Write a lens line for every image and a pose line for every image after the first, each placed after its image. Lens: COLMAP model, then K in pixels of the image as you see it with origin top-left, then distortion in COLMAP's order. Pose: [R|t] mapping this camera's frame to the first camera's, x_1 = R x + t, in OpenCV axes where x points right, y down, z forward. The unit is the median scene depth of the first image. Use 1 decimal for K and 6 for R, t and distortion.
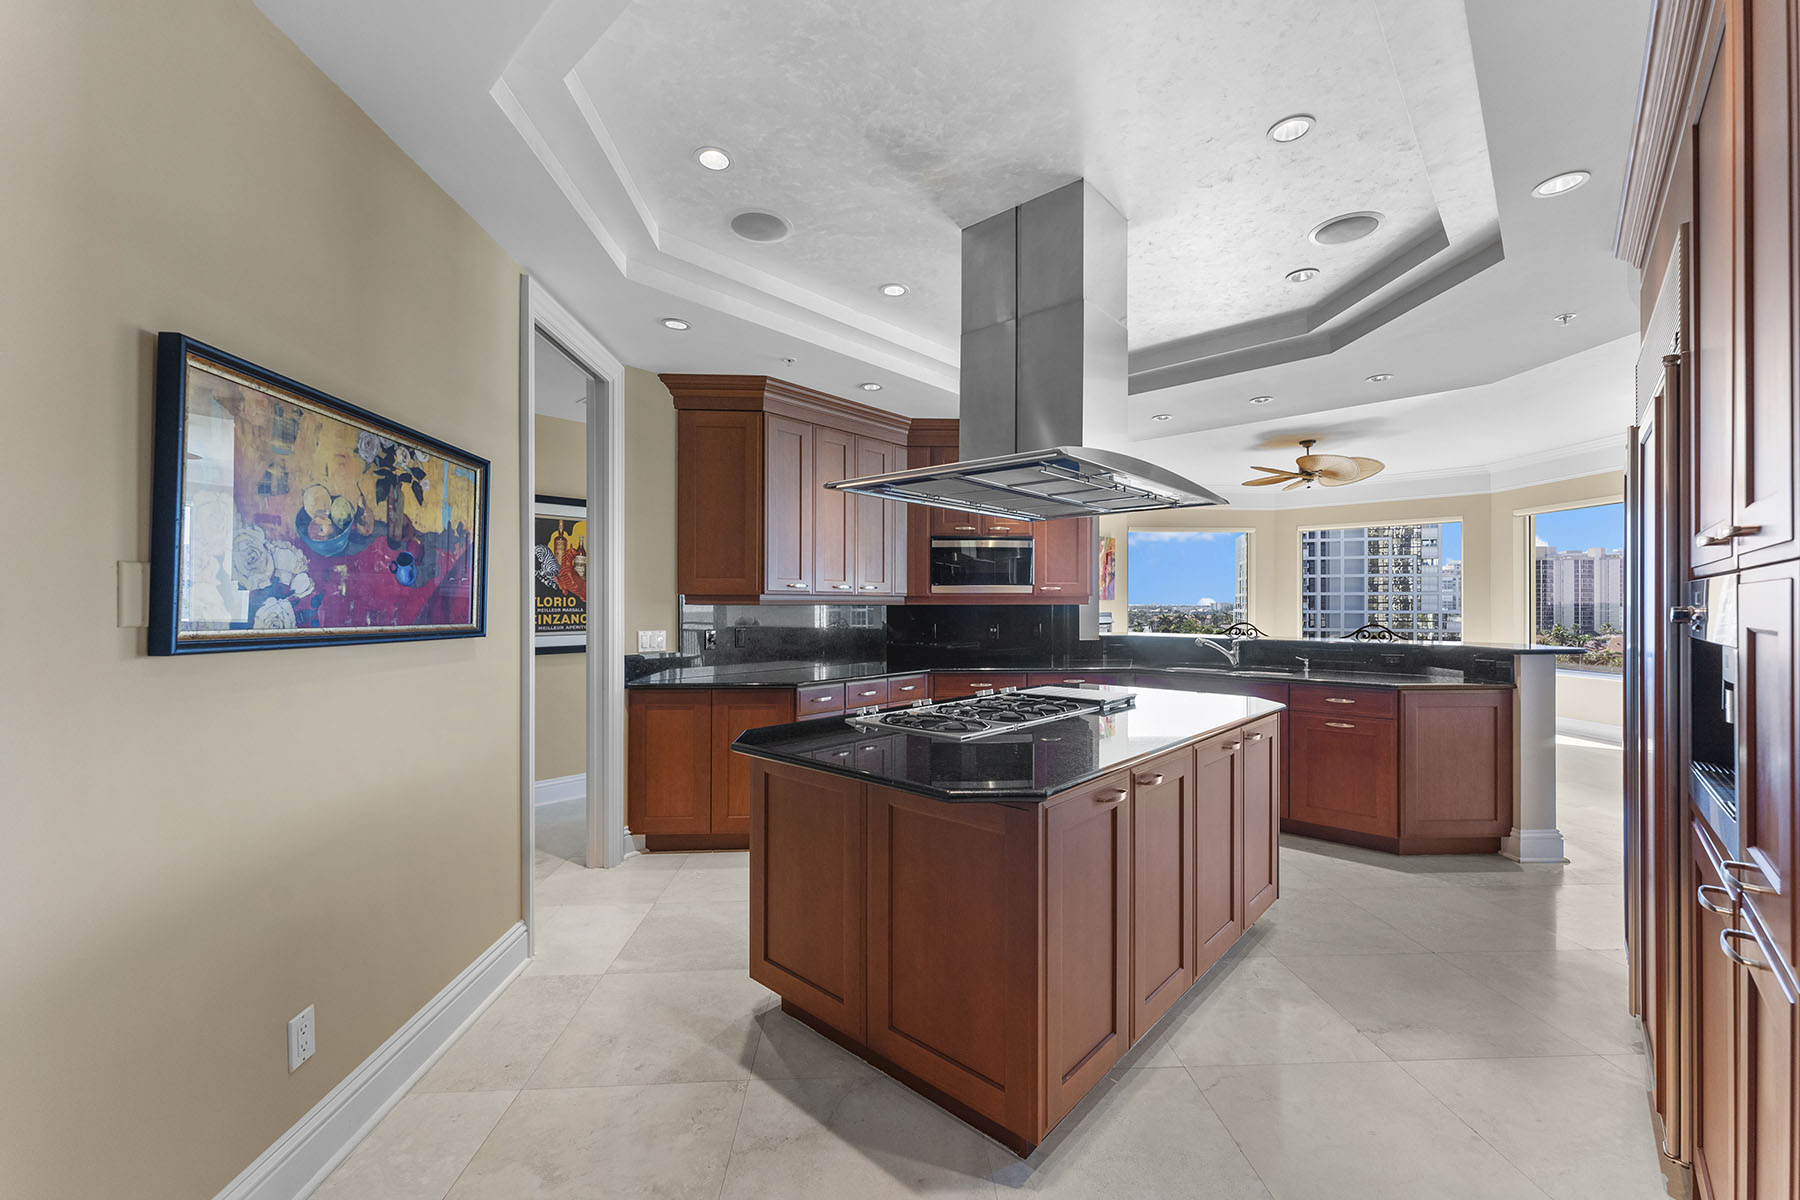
lens RADIAL K [[729.4, 0, 894.8], [0, 729.4, 602.3], [0, 0, 1]] dist [0.000948, 0.000362]
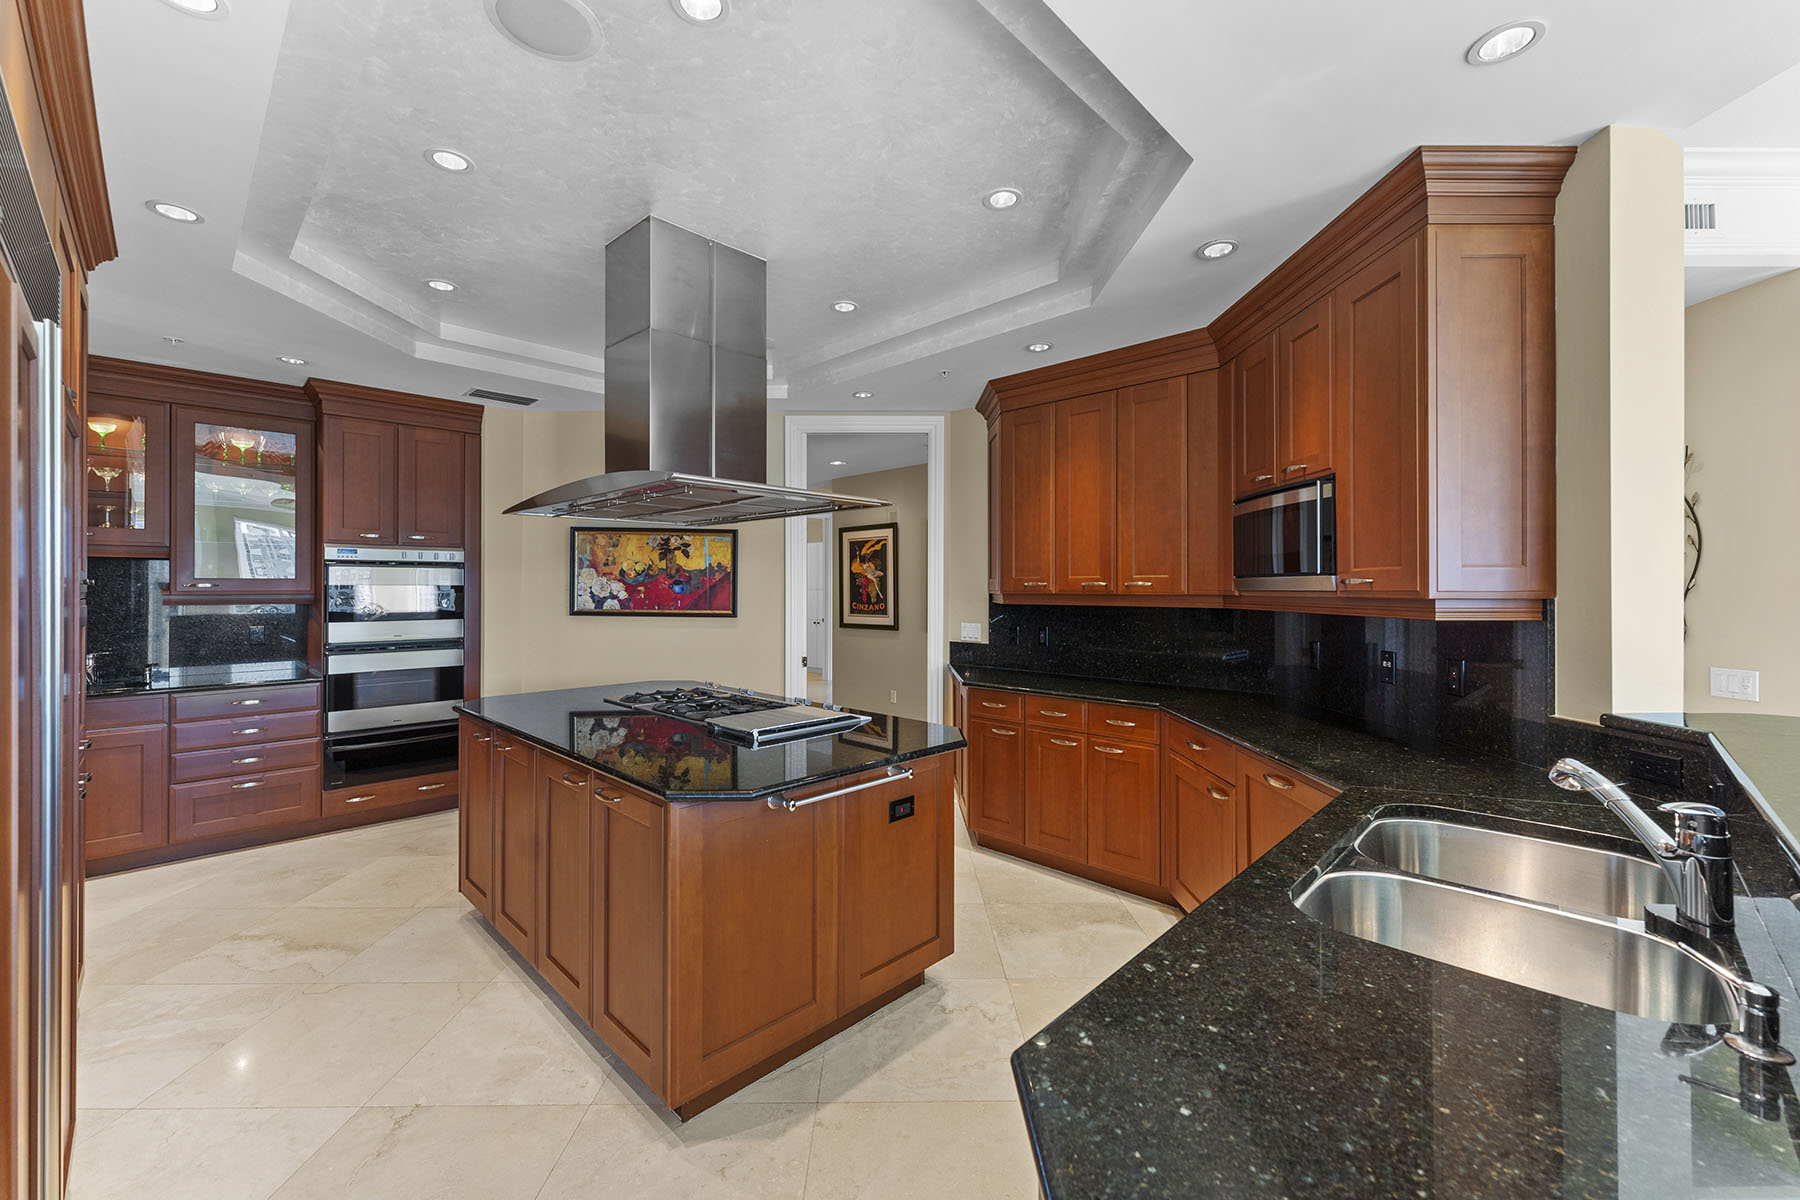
lens RADIAL K [[729.4, 0, 897.7], [0, 729.4, 589.9], [0, 0, 1]] dist [0.000948, 0.000362]
pose [[-0.037257, 0.004324, -0.999296, 1.735552], [0.003524, 0.999985, 0.004195, -0.043098], [0.999300, -0.003365, -0.037272, 1.850859]]
